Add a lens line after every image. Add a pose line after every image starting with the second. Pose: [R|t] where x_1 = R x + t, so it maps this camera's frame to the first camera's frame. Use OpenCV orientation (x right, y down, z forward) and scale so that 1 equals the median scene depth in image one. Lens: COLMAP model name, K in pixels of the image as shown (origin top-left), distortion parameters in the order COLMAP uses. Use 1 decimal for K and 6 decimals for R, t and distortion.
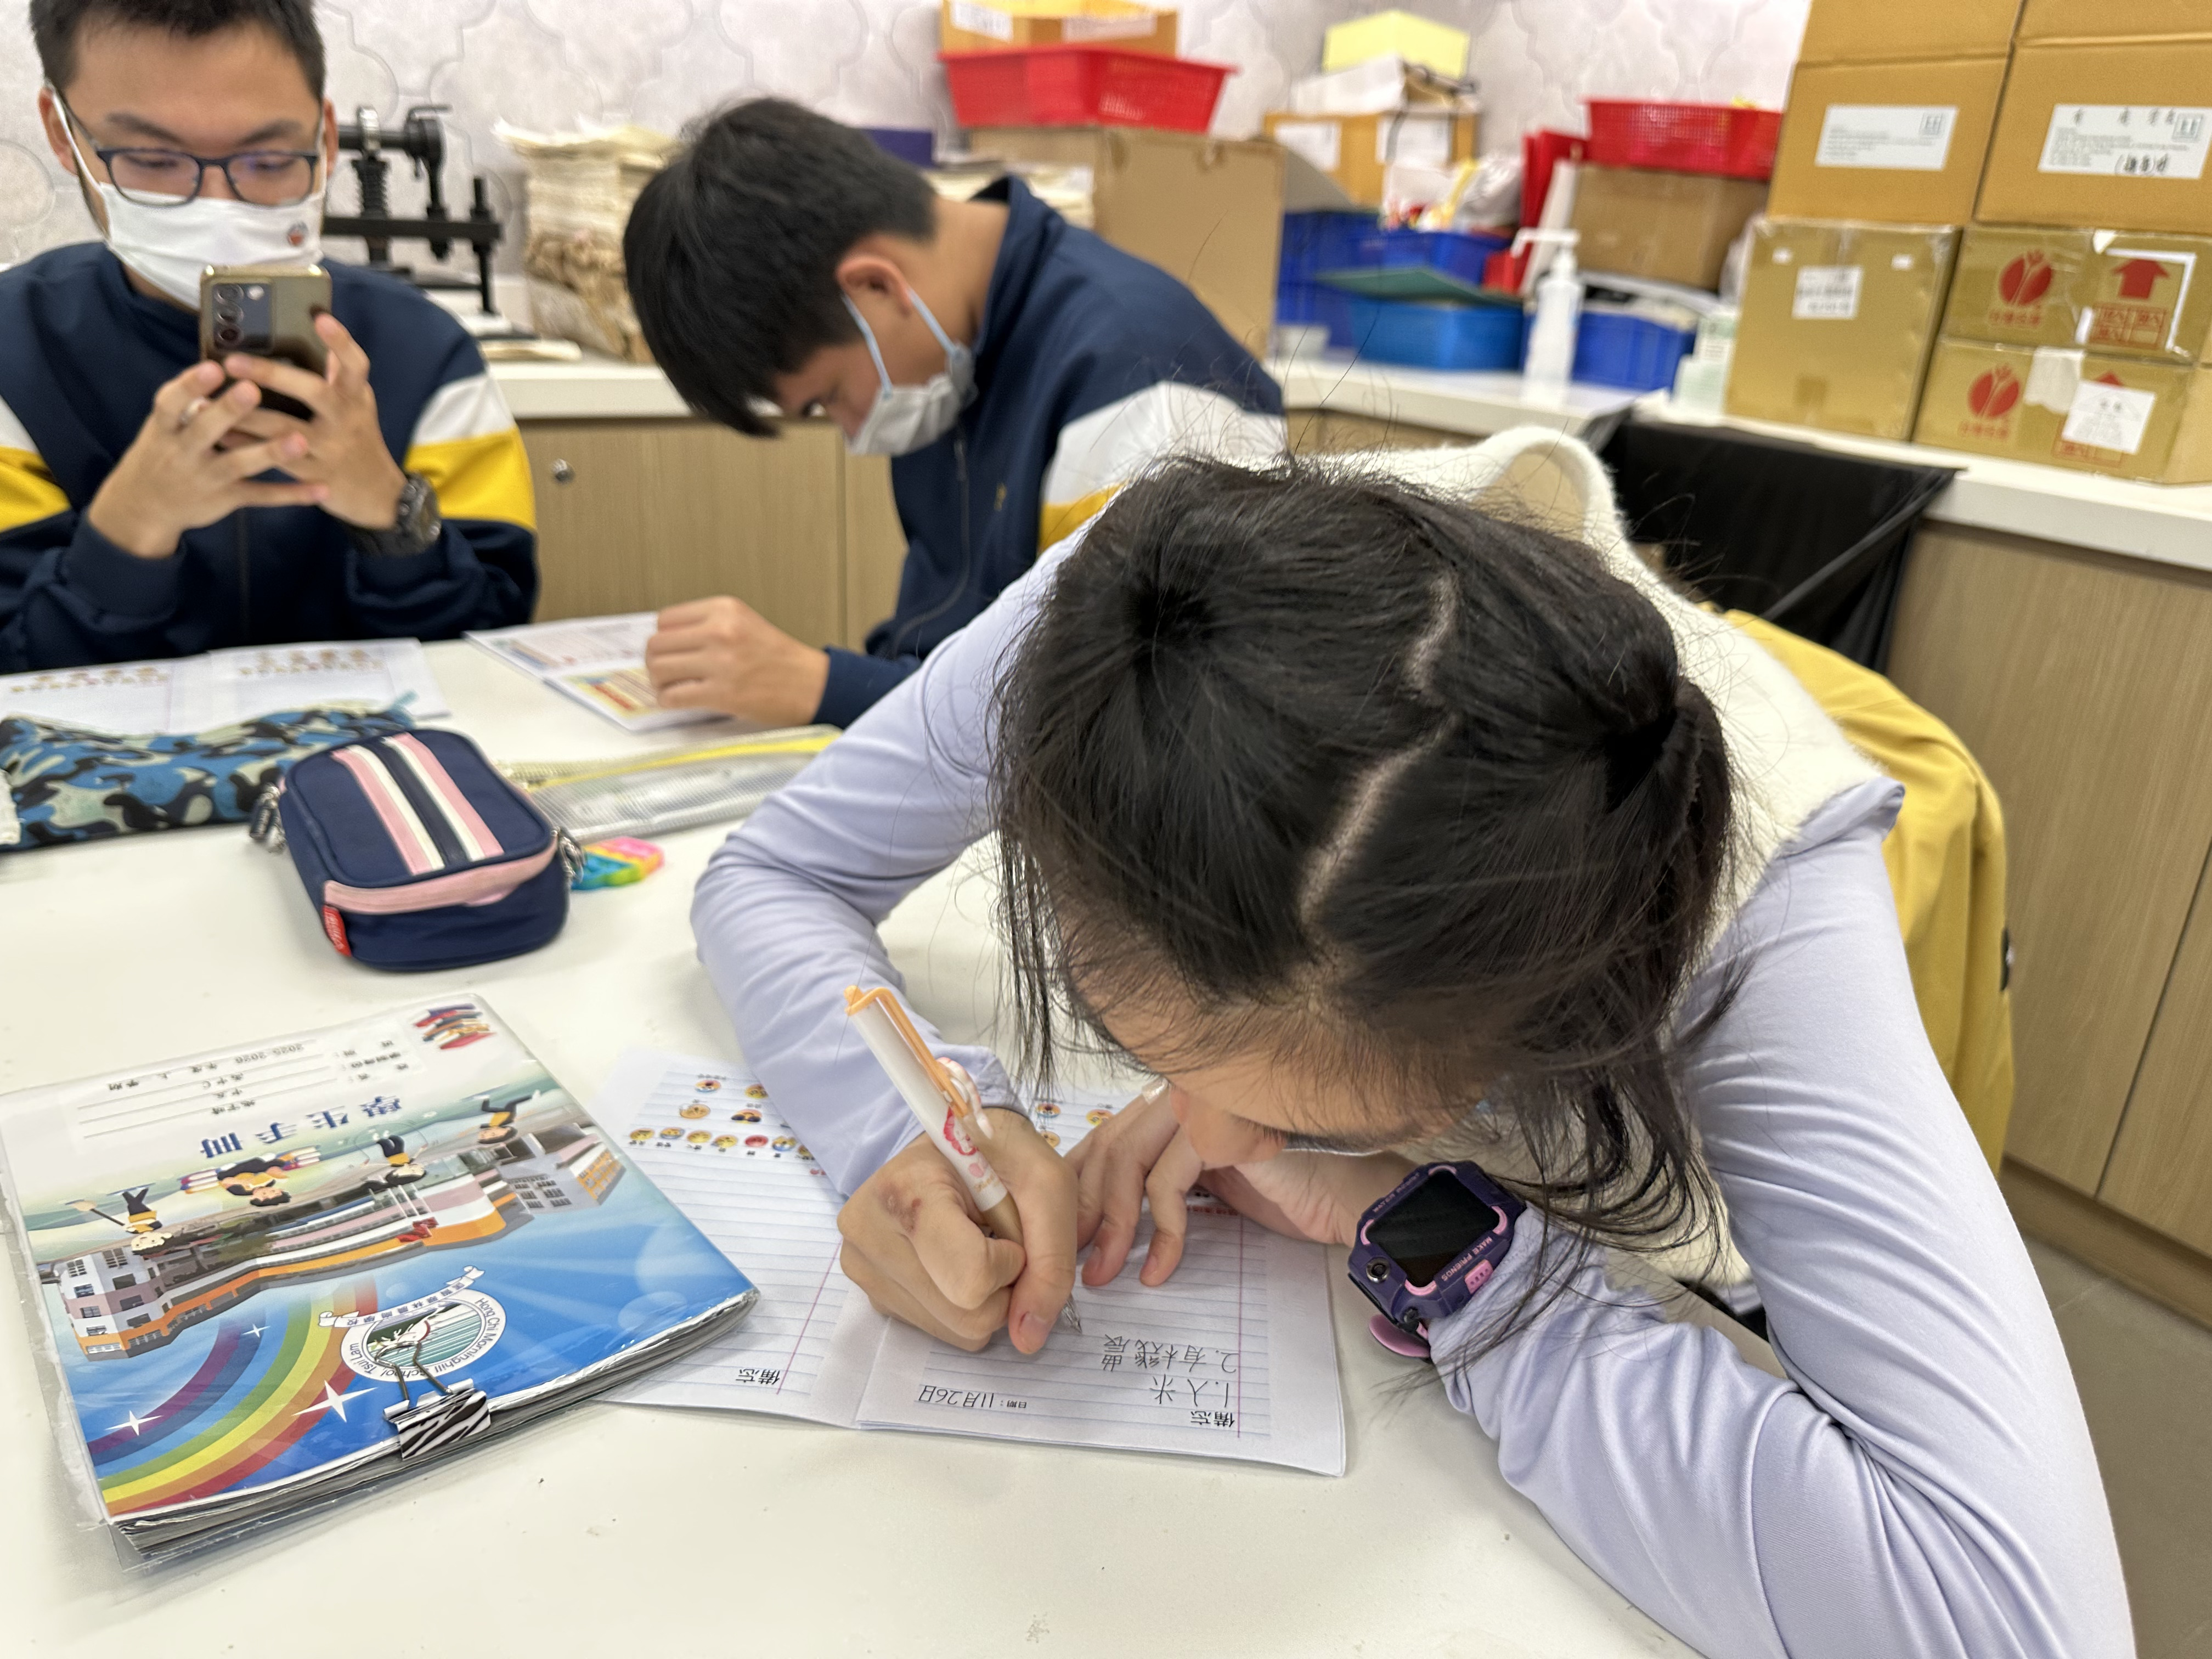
lens RADIAL K [[1592.1, 0, 1107.2], [0, 1592.1, 817.4], [0, 0, 1]] dist [0.010030, -0.010521]
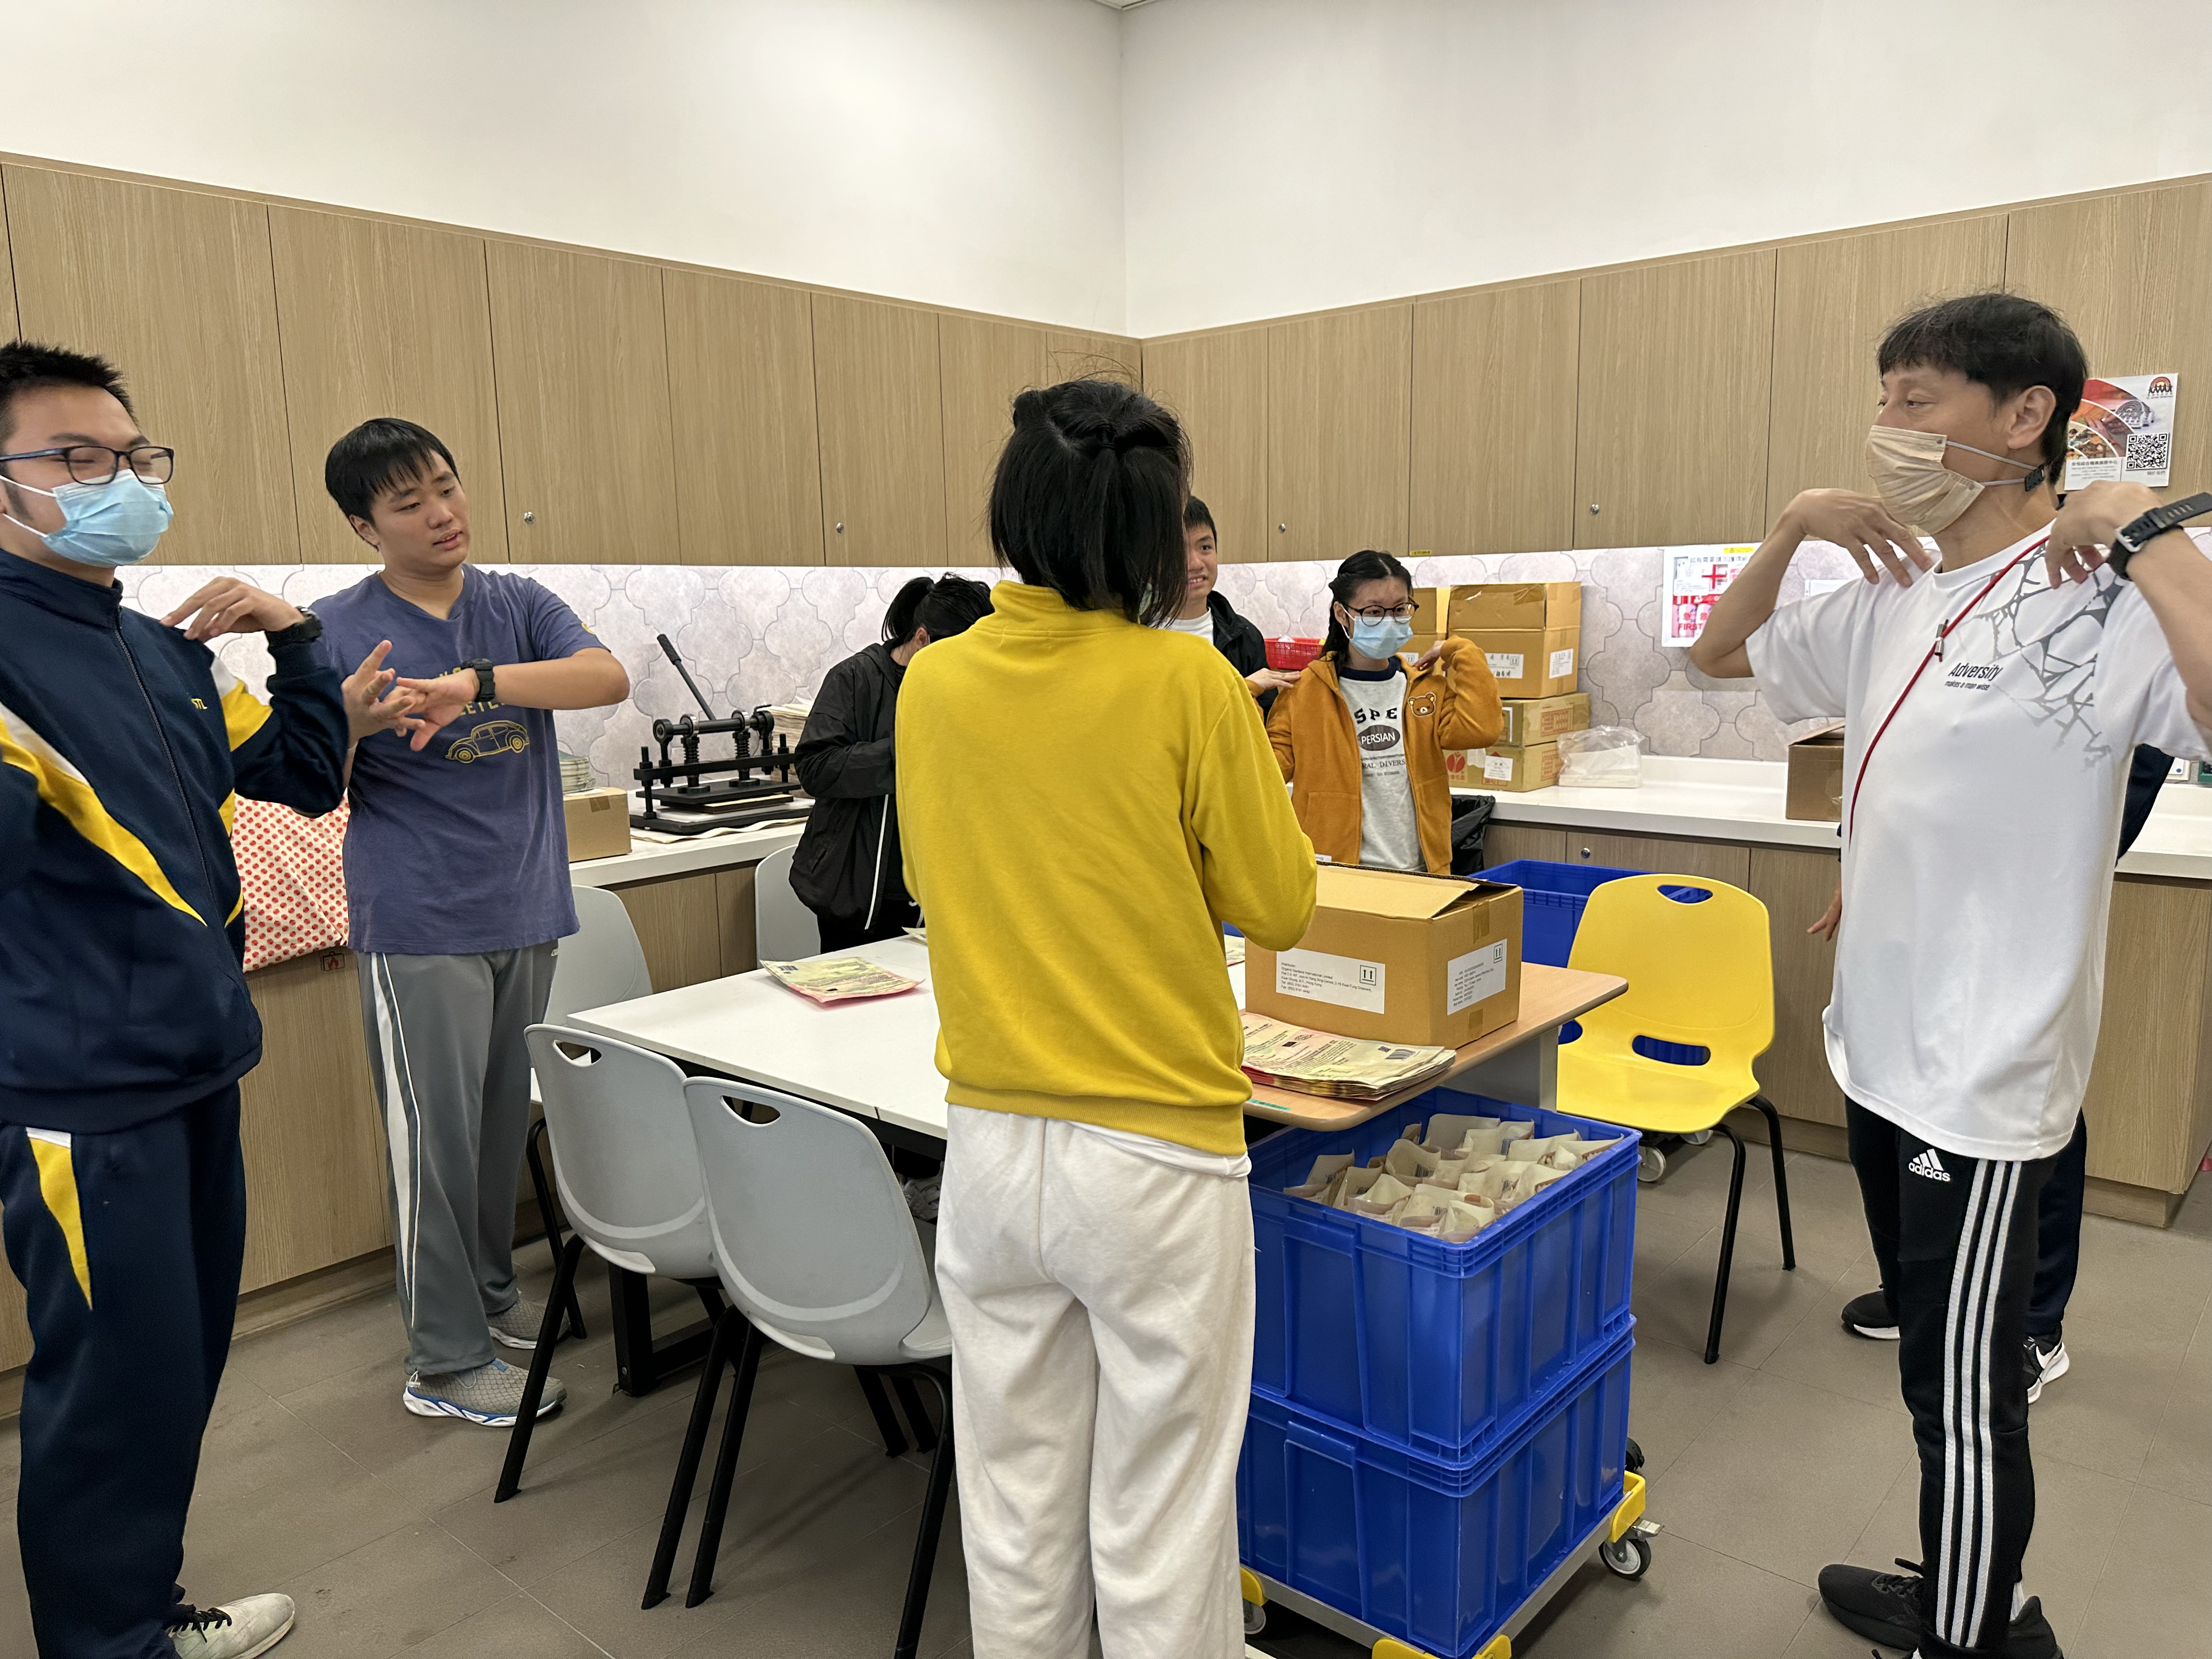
lens RADIAL K [[1539.1, 0, 1106.0], [0, 1539.1, 829.5], [0, 0, 1]] dist [0.291655, -0.331129]
pose [[0.955174, -0.116586, 0.272122, -0.602523], [0.168479, 0.969894, -0.175842, 0.162095], [-0.243429, 0.213807, 0.946060, -1.082875]]
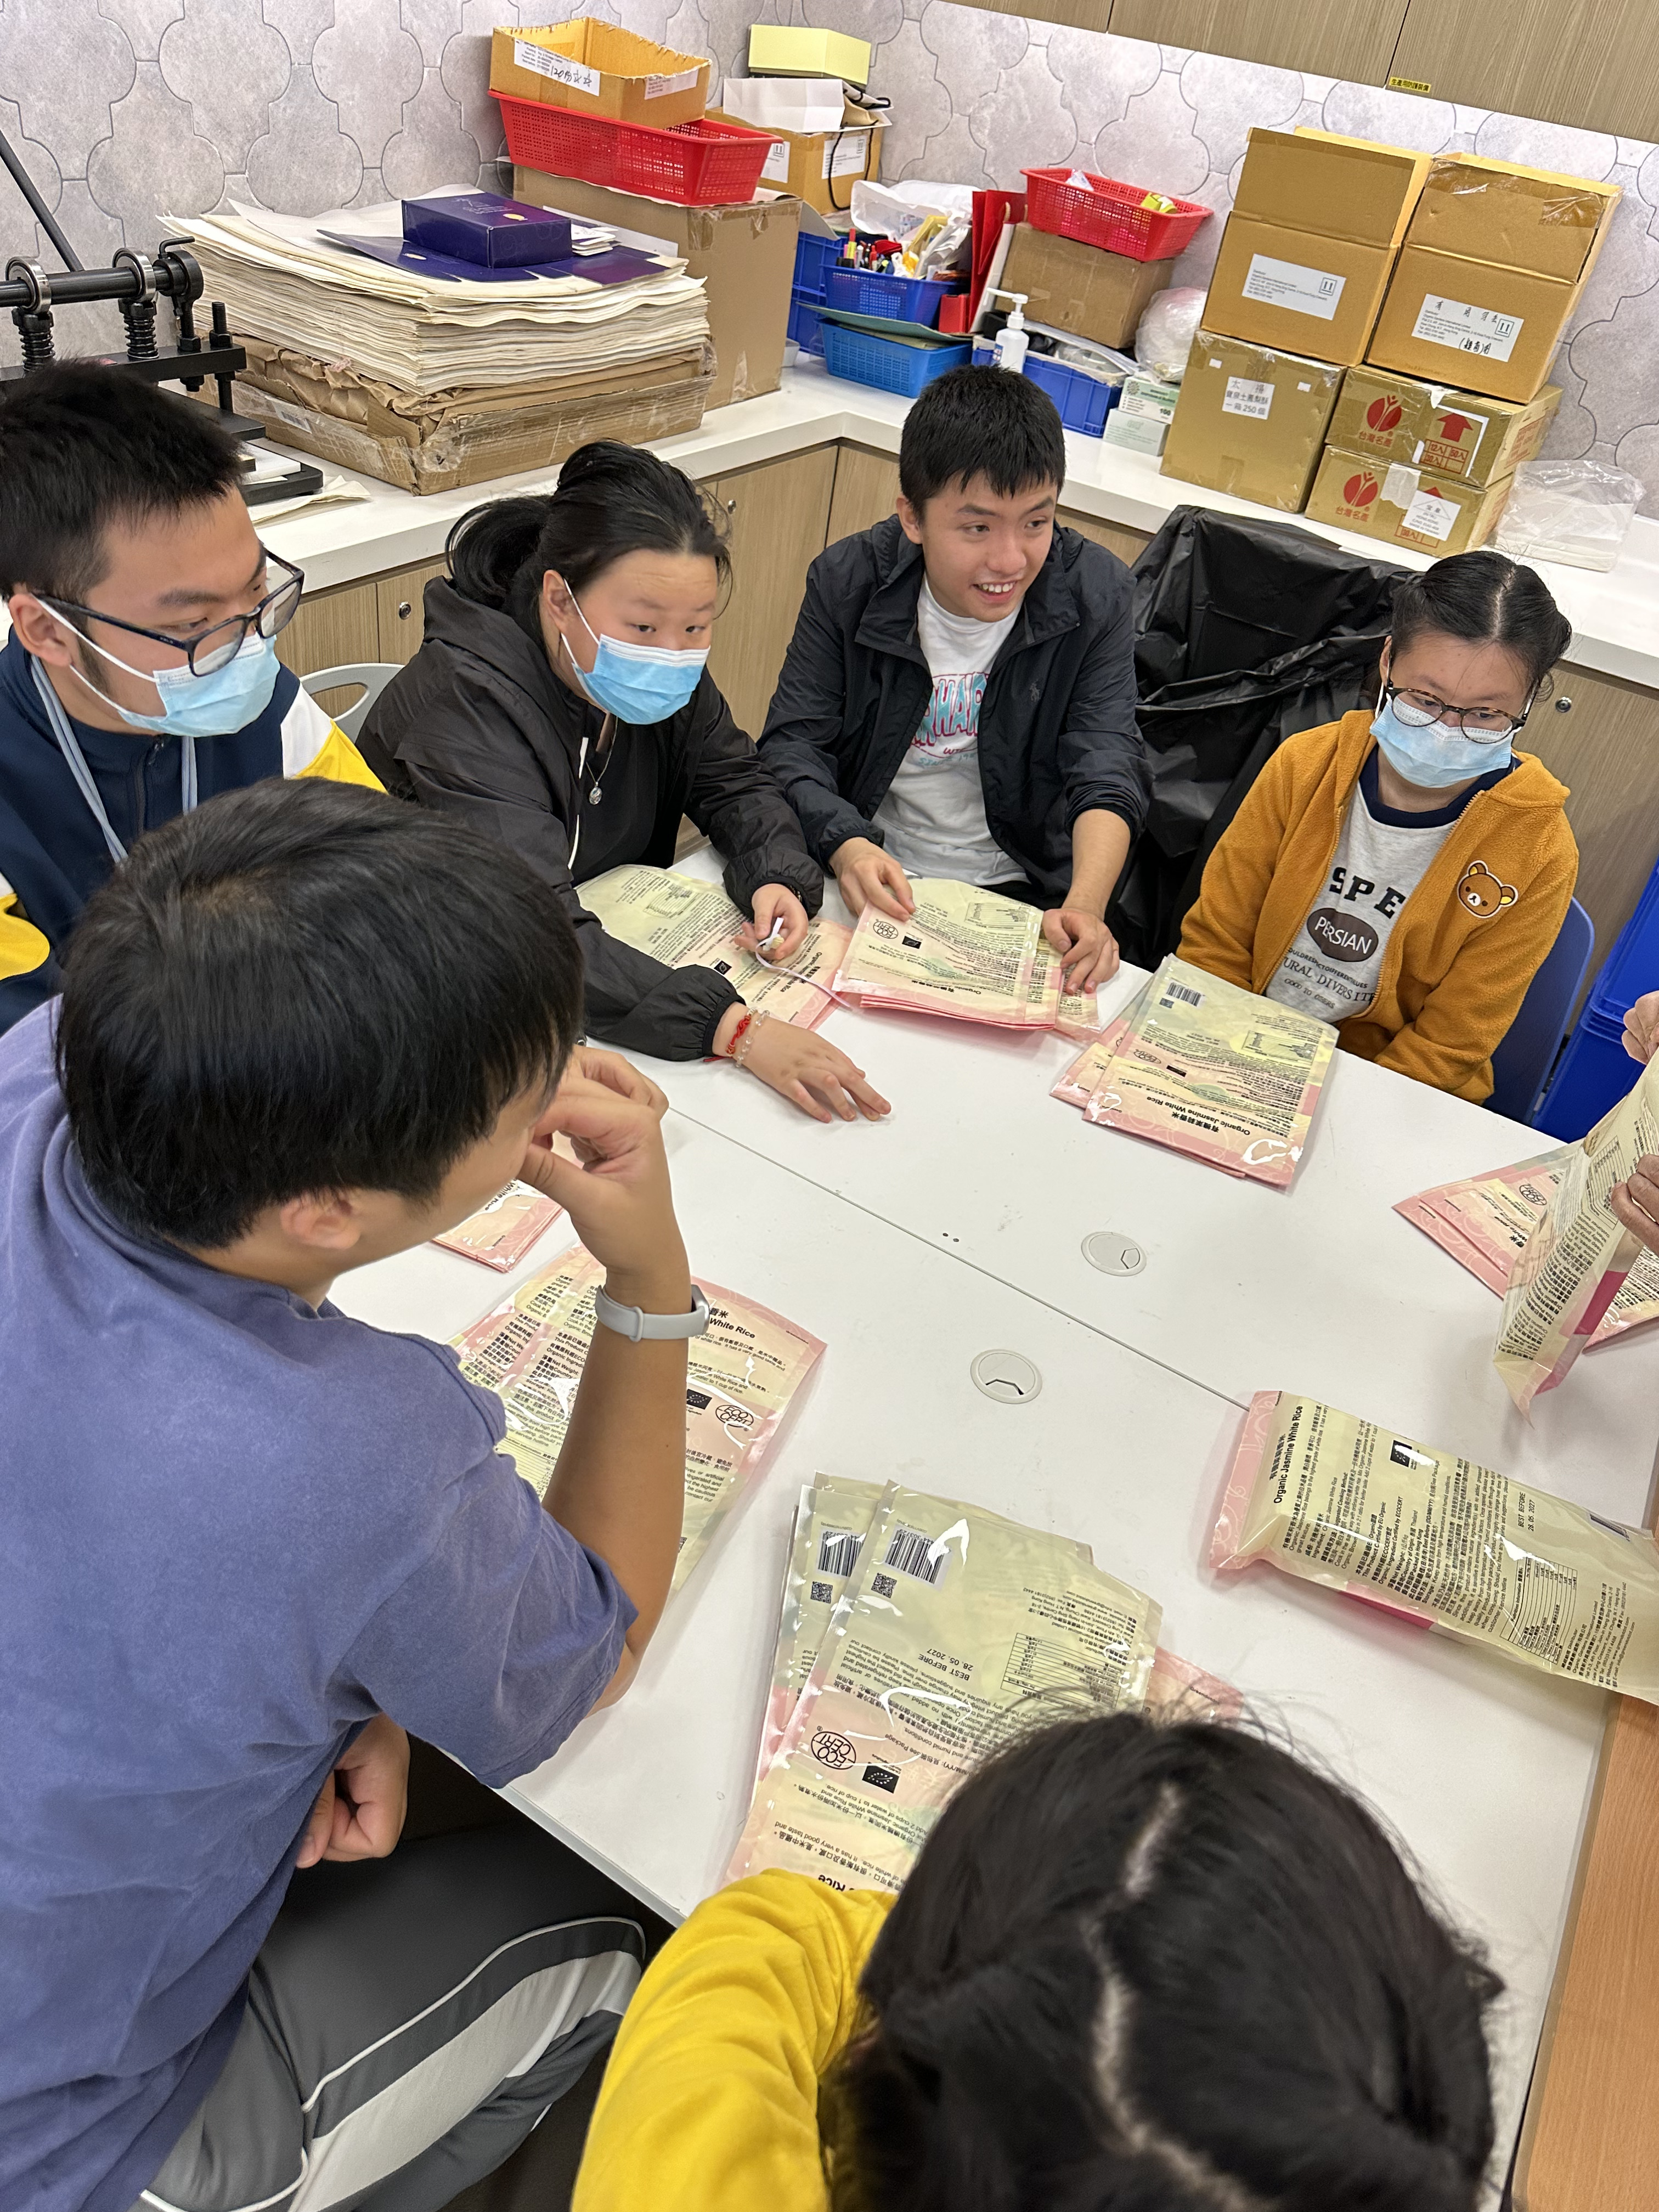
lens RADIAL K [[1592.1, 0, 829.5], [0, 1592.1, 1106.0], [0, 0, 1]] dist [0.010030, -0.010521]
pose [[0.895227, -0.207674, 0.394259, -0.599972], [0.069010, 0.938700, 0.337758, -0.246826], [-0.440234, -0.275163, 0.854681, -0.243913]]
